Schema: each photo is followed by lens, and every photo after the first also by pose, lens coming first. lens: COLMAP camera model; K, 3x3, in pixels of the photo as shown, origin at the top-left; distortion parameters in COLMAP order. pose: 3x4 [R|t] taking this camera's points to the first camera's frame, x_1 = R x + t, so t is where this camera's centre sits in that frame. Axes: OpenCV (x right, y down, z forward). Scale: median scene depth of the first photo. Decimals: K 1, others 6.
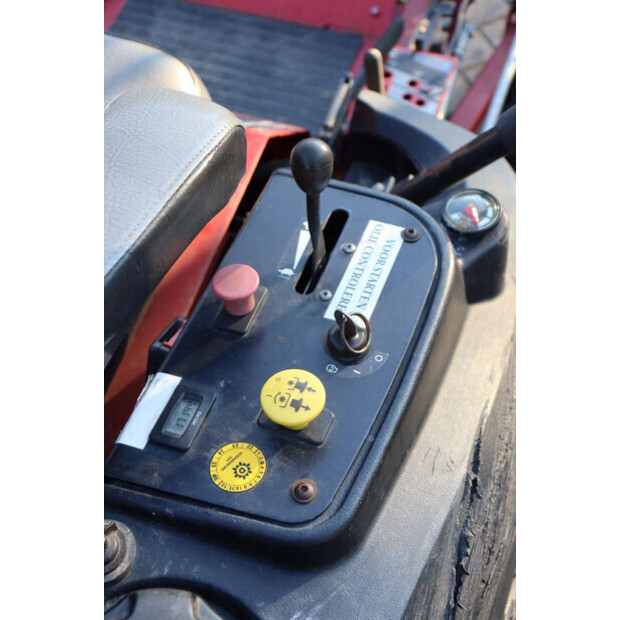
lens RADIAL K [[842.1, 0, 309.9], [0, 842.1, 310.2], [0, 0, 1]] dist [-0.010125, 0.000000]
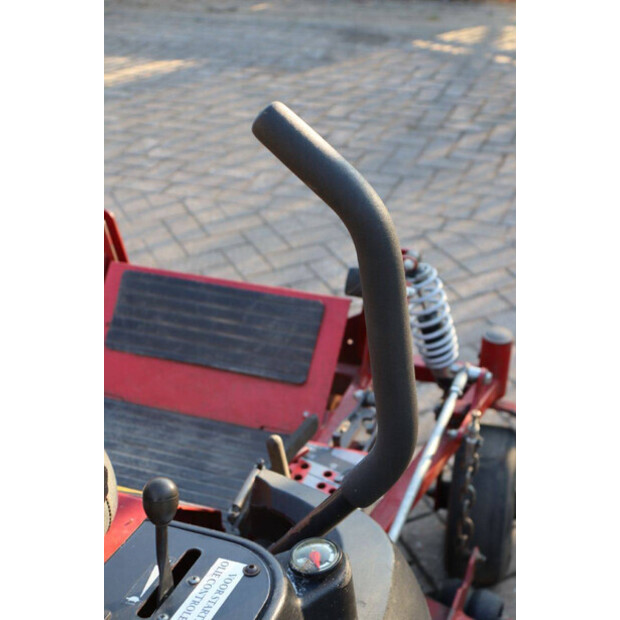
lens RADIAL K [[916.9, 0, 310.2], [0, 916.9, 309.8], [0, 0, 1]] dist [0.187988, 0.000000]
pose [[0.999792, 0.020263, -0.002340, 0.183247], [-0.019044, 0.886202, -0.462907, 0.169381], [-0.007307, 0.462855, 0.886404, -0.267347]]
